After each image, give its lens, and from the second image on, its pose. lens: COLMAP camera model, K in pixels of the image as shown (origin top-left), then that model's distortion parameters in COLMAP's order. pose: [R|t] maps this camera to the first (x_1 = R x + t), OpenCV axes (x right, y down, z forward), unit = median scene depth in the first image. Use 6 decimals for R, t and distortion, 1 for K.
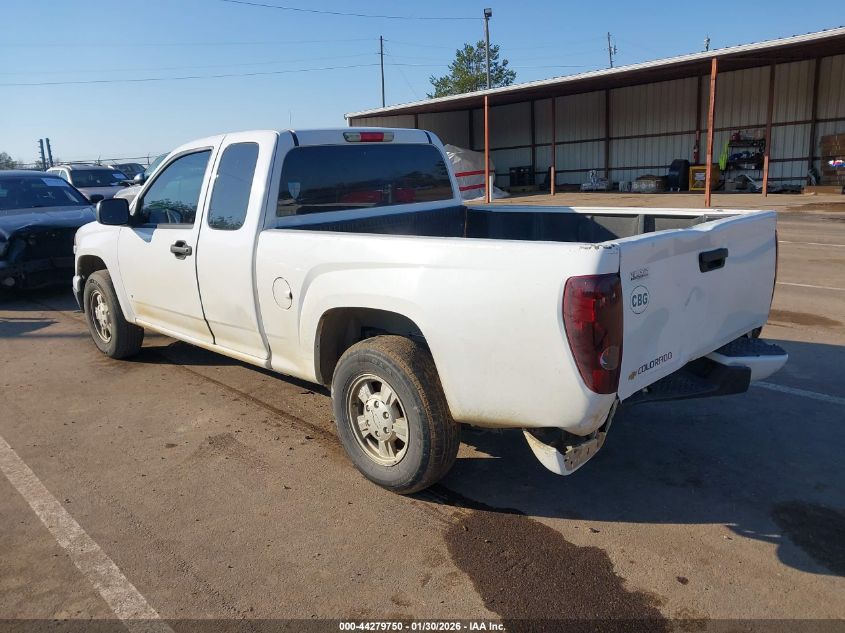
lens RADIAL K [[661.8, 0, 422.5], [0, 661.8, 316.5], [0, 0, 1]] dist [-0.001284, -0.003828]
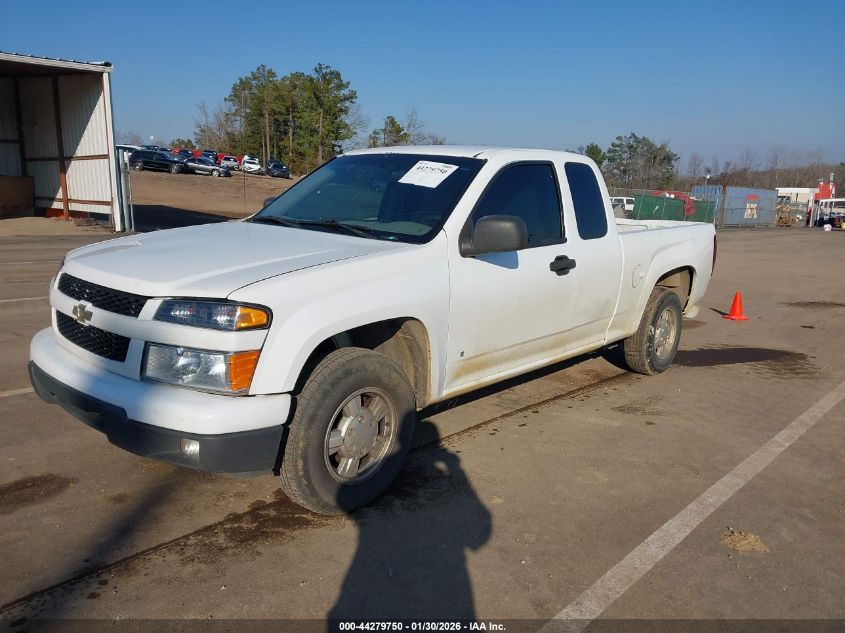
lens RADIAL K [[661.8, 0, 422.5], [0, 661.8, 316.5], [0, 0, 1]] dist [-0.001284, -0.003828]
pose [[-0.052668, -0.161639, 0.985443, -1.293064], [0.190152, 0.967135, 0.168799, -0.225832], [-0.980341, 0.196274, -0.020201, 1.210677]]
